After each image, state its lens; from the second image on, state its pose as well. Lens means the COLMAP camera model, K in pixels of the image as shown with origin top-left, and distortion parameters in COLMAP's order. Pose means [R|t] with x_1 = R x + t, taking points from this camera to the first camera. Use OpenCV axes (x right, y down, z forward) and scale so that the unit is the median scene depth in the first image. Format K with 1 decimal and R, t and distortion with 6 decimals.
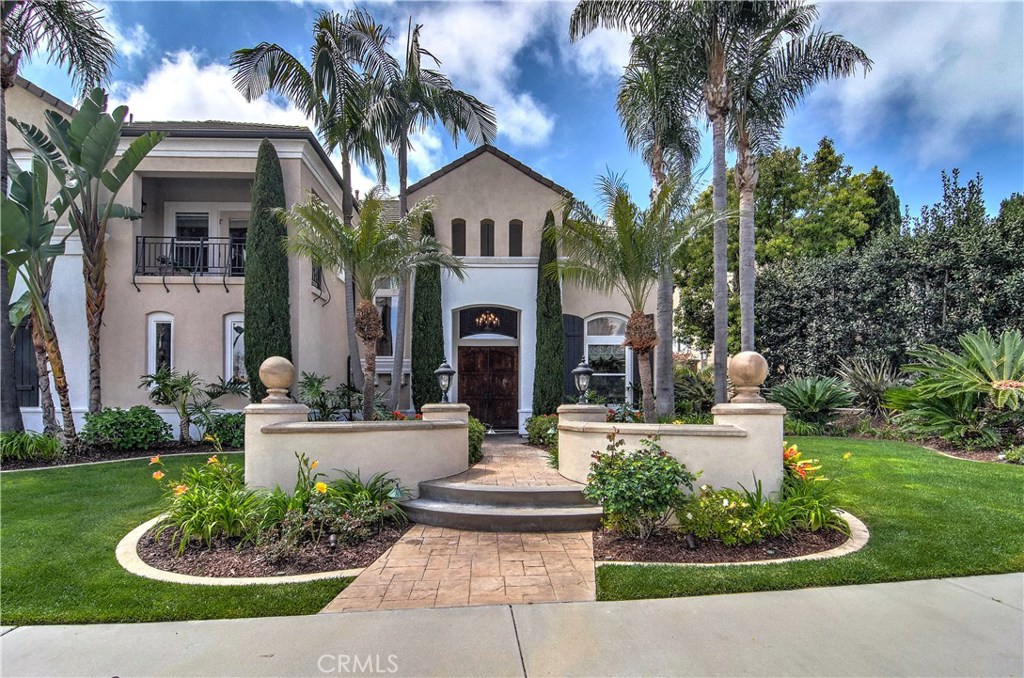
lens RADIAL K [[472.1, 0, 512.1], [0, 472.1, 402.4], [0, 0, 1]] dist [0.000692, 0.000047]
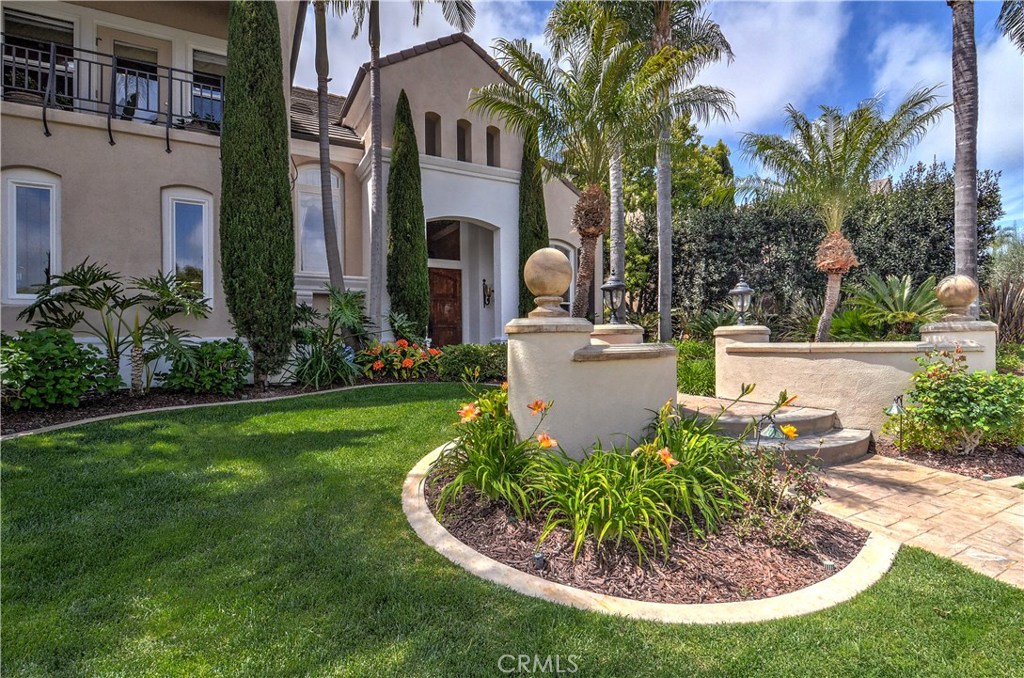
lens RADIAL K [[472.3, 0, 485.9], [0, 472.3, 341.3], [0, 0, 1]] dist [-0.011079, 0.000164]
pose [[0.902052, -0.007499, 0.431562, -0.395372], [0.004099, 0.999953, 0.008808, 0.012960], [-0.431608, -0.006176, 0.902040, 0.199215]]
